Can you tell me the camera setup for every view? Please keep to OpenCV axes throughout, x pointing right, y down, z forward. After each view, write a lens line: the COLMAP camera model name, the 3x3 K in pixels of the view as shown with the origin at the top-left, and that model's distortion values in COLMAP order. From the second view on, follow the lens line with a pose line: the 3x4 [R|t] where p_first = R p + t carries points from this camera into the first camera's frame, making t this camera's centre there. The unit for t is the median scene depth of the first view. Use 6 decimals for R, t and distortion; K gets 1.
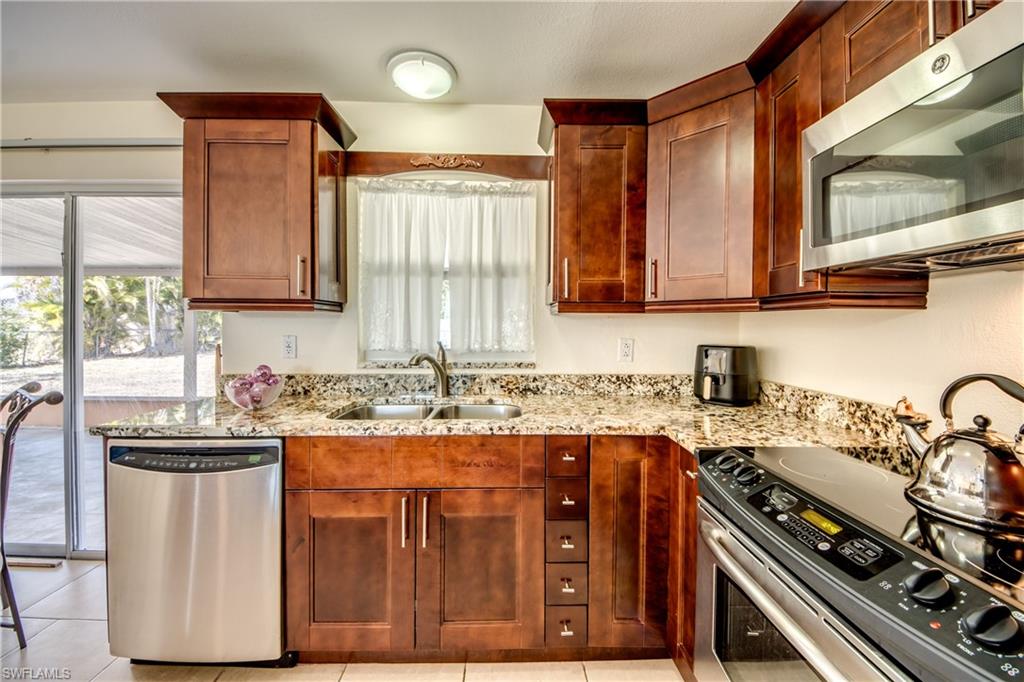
lens RADIAL K [[393.7, 0, 522.0], [0, 393.7, 327.2], [0, 0, 1]] dist [0.007116, -0.008912]
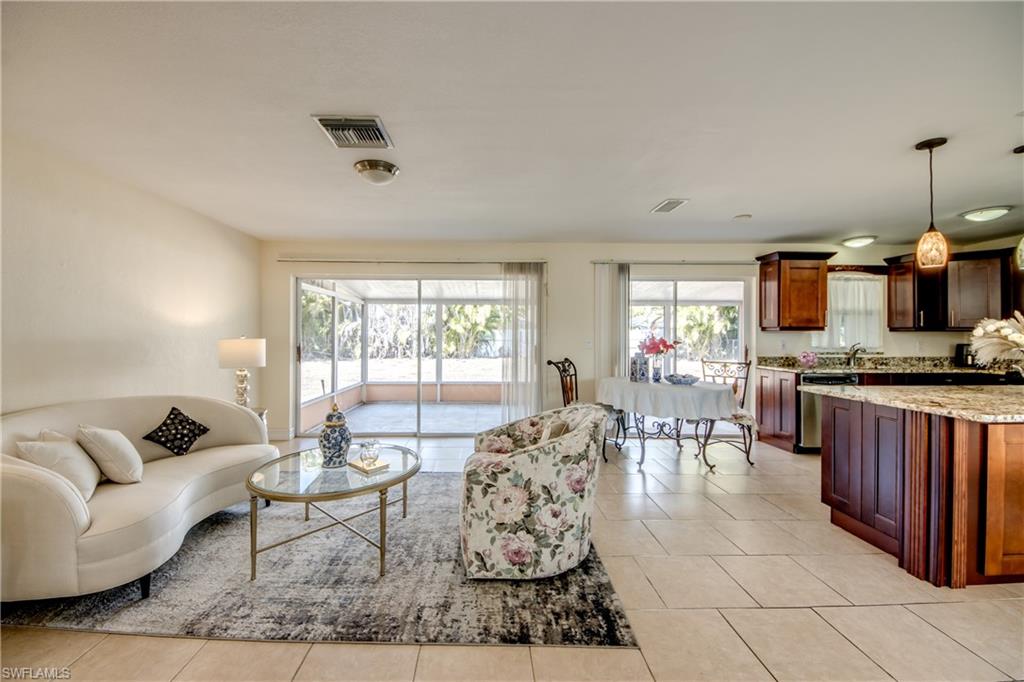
lens RADIAL K [[393.7, 0, 505.3], [0, 393.7, 335.8], [0, 0, 1]] dist [0.007116, -0.008912]
pose [[0.999990, -0.002719, -0.003669, -2.294811], [0.002698, 0.999980, -0.005775, -0.000593], [0.003685, 0.005766, 0.999977, -1.410058]]
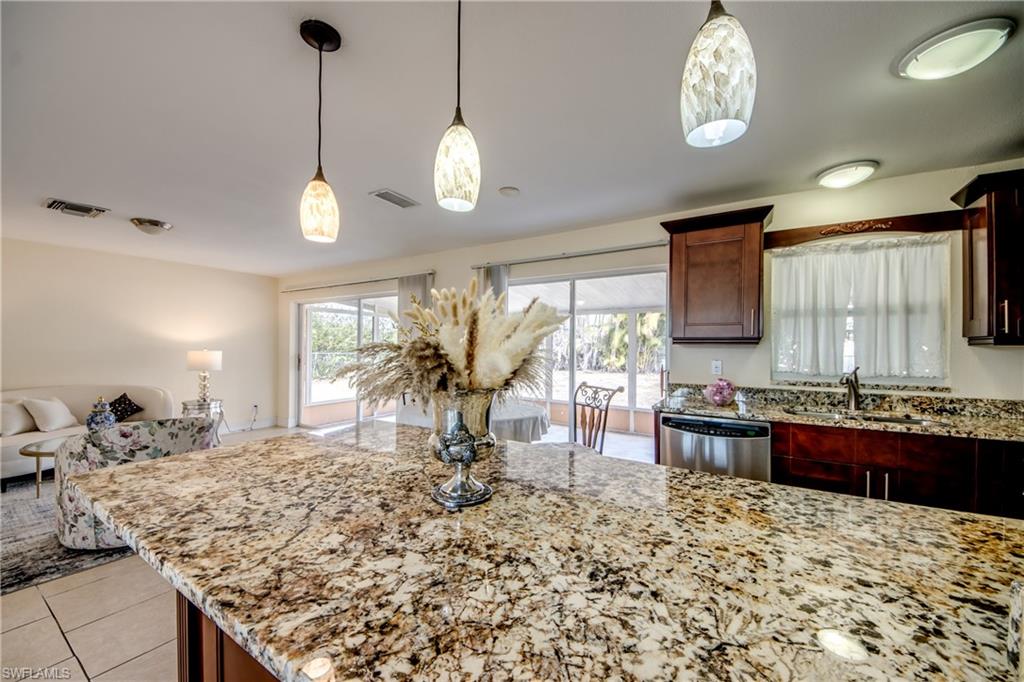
lens RADIAL K [[393.7, 0, 525.4], [0, 393.7, 344.2], [0, 0, 1]] dist [0.007116, -0.008912]
pose [[0.837167, -0.004360, -0.546930, -0.393086], [-0.005323, 0.999856, -0.016118, -0.012059], [0.546922, 0.016405, 0.837023, -0.668554]]
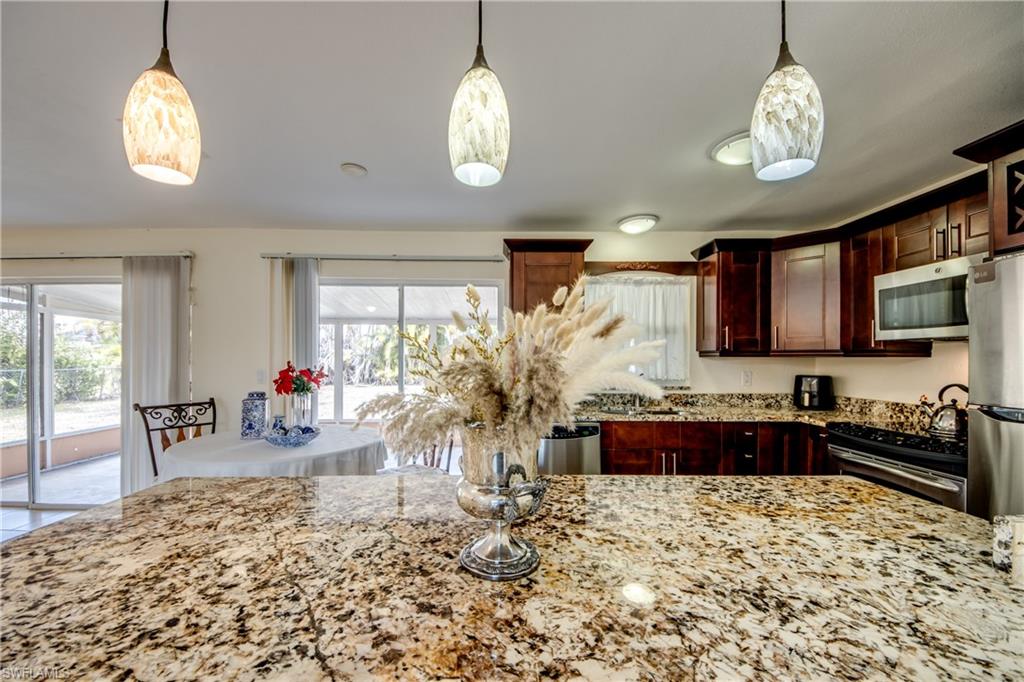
lens RADIAL K [[393.7, 0, 509.8], [0, 393.7, 361.4], [0, 0, 1]] dist [0.007116, -0.008912]
pose [[0.999902, -0.004977, -0.013075, -0.717401], [0.004982, 0.999988, 0.000310, -0.020734], [0.013073, -0.000375, 0.999914, -0.674447]]
